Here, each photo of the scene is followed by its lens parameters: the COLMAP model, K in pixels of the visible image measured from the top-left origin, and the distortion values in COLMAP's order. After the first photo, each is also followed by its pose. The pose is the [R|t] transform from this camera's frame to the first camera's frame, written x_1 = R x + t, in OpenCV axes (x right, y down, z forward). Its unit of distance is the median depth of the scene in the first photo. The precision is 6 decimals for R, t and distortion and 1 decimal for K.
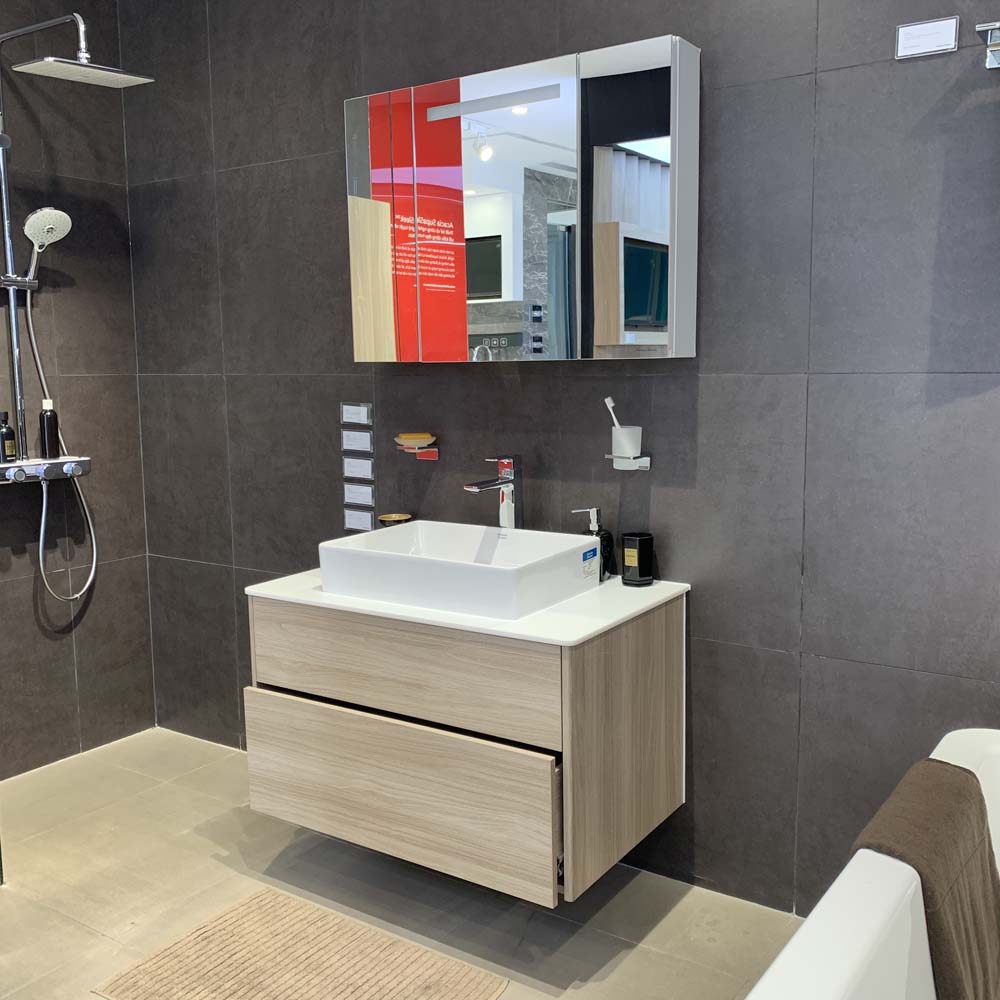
lens RADIAL K [[1014.6, 0, 501.2], [0, 1014.6, 490.1], [0, 0, 1]] dist [0.047189, -0.119527]
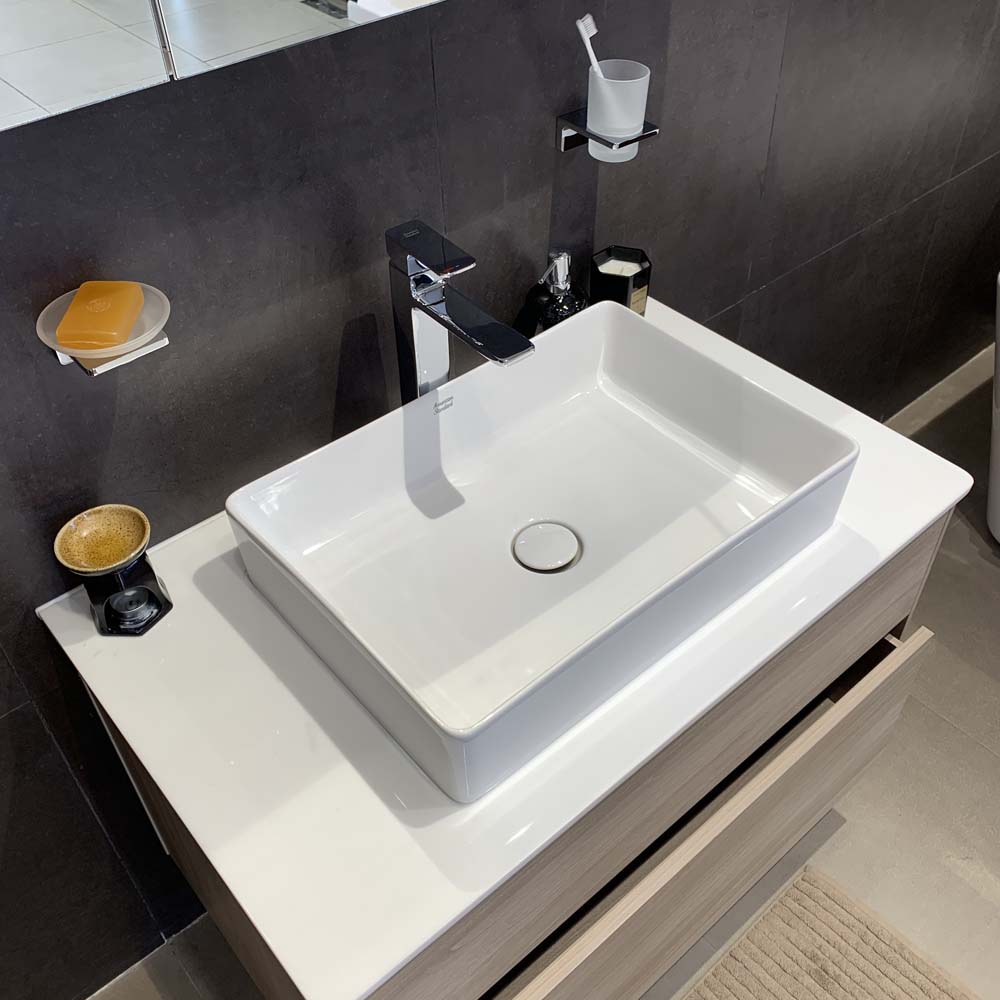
lens RADIAL K [[1014.6, 0, 501.2], [0, 1014.6, 490.1], [0, 0, 1]] dist [0.047189, -0.119527]
pose [[0.261234, -0.651858, 0.711925, -0.365466], [0.140682, 0.755372, 0.640017, -0.228835], [-0.954969, -0.067039, 0.289033, 0.893484]]
